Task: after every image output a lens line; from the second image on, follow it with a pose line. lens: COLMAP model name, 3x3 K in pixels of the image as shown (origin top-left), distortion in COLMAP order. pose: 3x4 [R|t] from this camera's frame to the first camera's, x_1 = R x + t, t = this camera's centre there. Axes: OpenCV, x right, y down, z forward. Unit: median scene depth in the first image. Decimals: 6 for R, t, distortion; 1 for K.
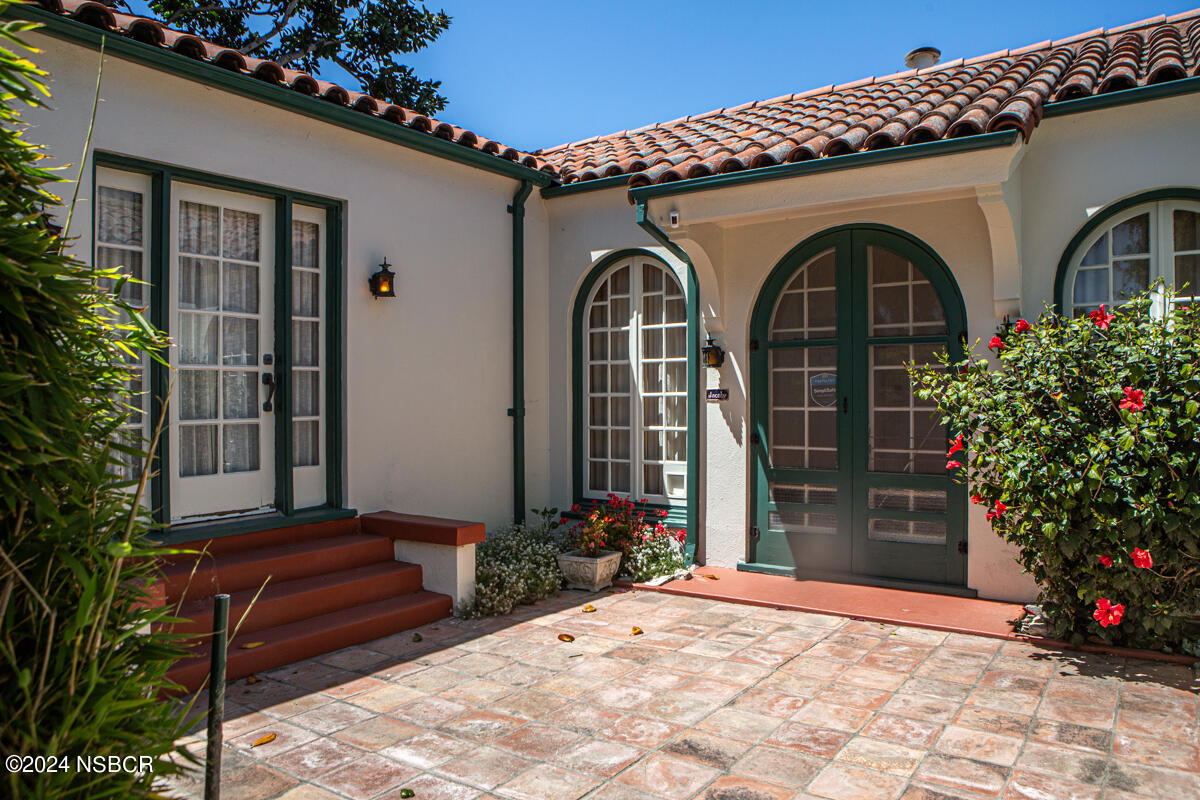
lens RADIAL K [[851.9, 0, 609.0], [0, 851.9, 395.1], [0, 0, 1]] dist [-0.073638, 0.050208]
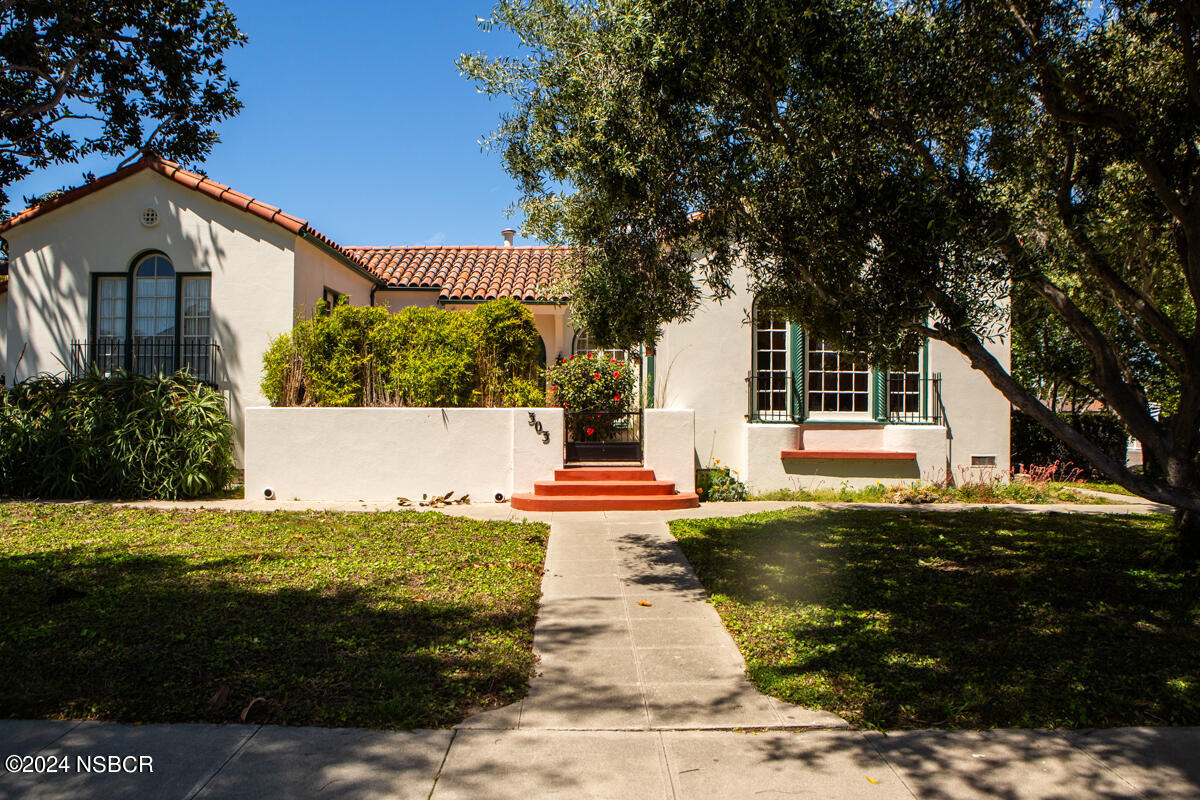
lens RADIAL K [[851.9, 0, 594.5], [0, 851.9, 398.2], [0, 0, 1]] dist [-0.073638, 0.050208]
pose [[0.817685, 0.019061, 0.575350, -1.483911], [-0.010669, 0.999782, -0.017958, 0.156601], [-0.575567, 0.008546, 0.817710, -2.004112]]
